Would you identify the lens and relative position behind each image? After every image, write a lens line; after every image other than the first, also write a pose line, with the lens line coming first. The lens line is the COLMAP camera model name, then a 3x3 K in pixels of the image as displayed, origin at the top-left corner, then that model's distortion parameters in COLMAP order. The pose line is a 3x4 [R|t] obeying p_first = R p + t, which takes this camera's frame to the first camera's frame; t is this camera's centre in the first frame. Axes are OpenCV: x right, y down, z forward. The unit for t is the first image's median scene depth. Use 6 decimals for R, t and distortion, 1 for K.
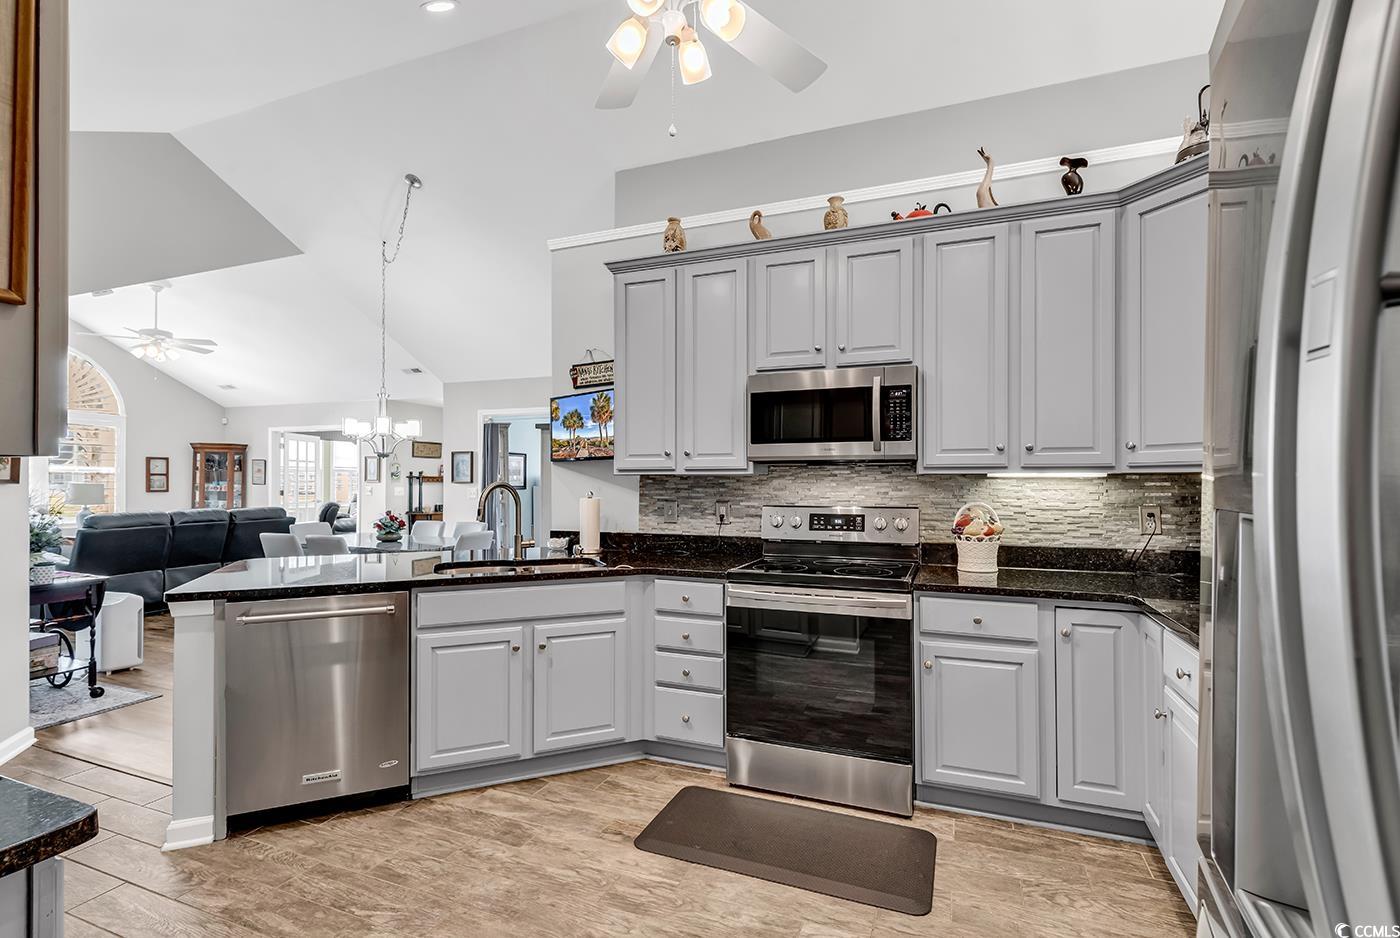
lens RADIAL K [[623.4, 0, 703.4], [0, 623.4, 478.9], [0, 0, 1]] dist [-0.001418, -0.000278]
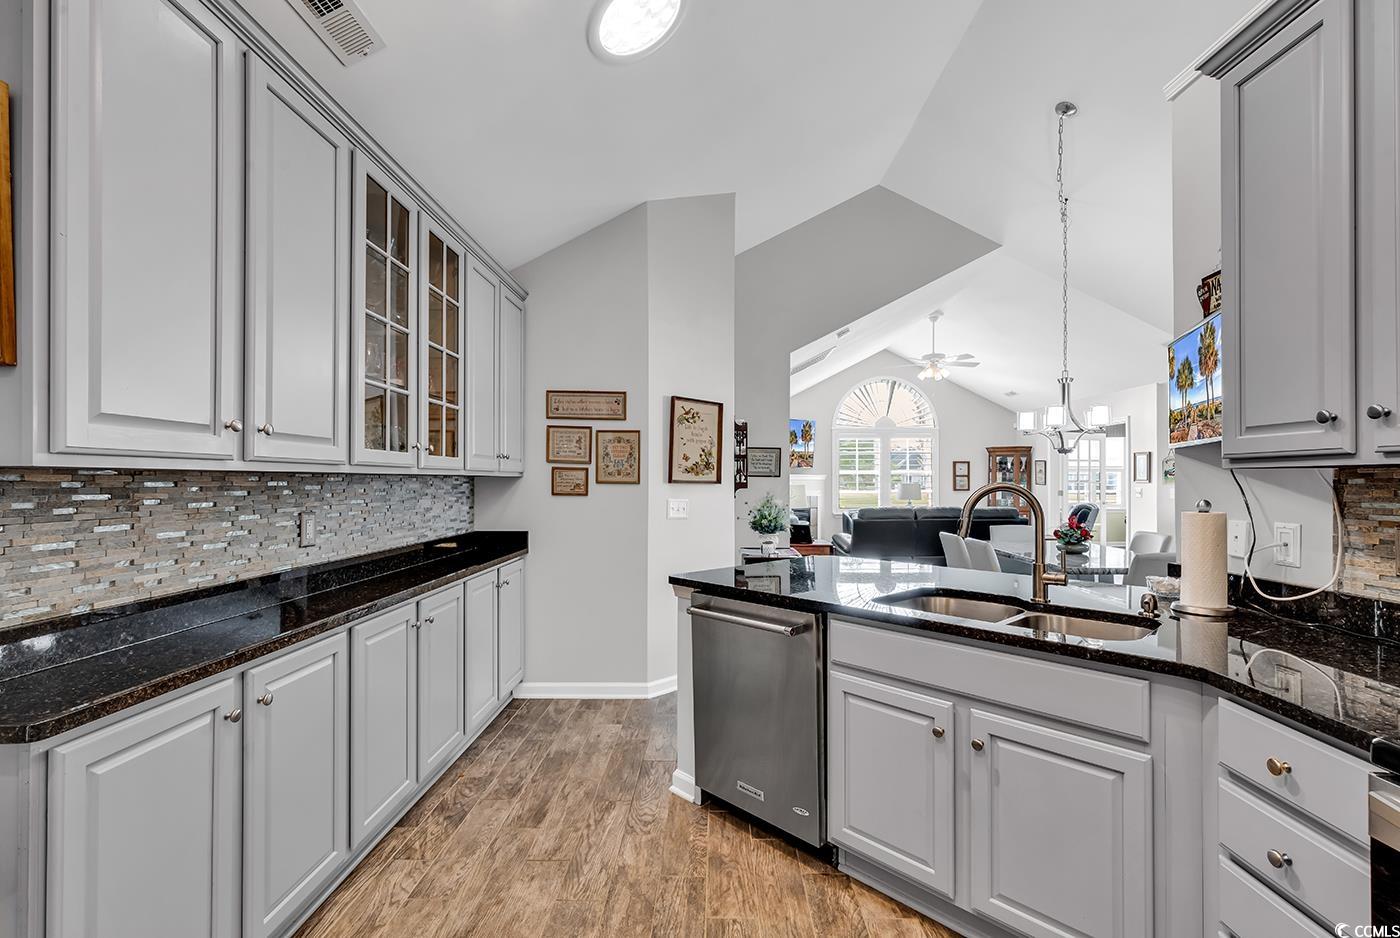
lens RADIAL K [[623.4, 0, 703.4], [0, 623.4, 478.9], [0, 0, 1]] dist [-0.001418, -0.000278]
pose [[0.354977, -0.004564, -0.934864, 0.171253], [0.004114, 0.999986, -0.003320, 0.001867], [0.934866, -0.002668, 0.354991, 0.390587]]
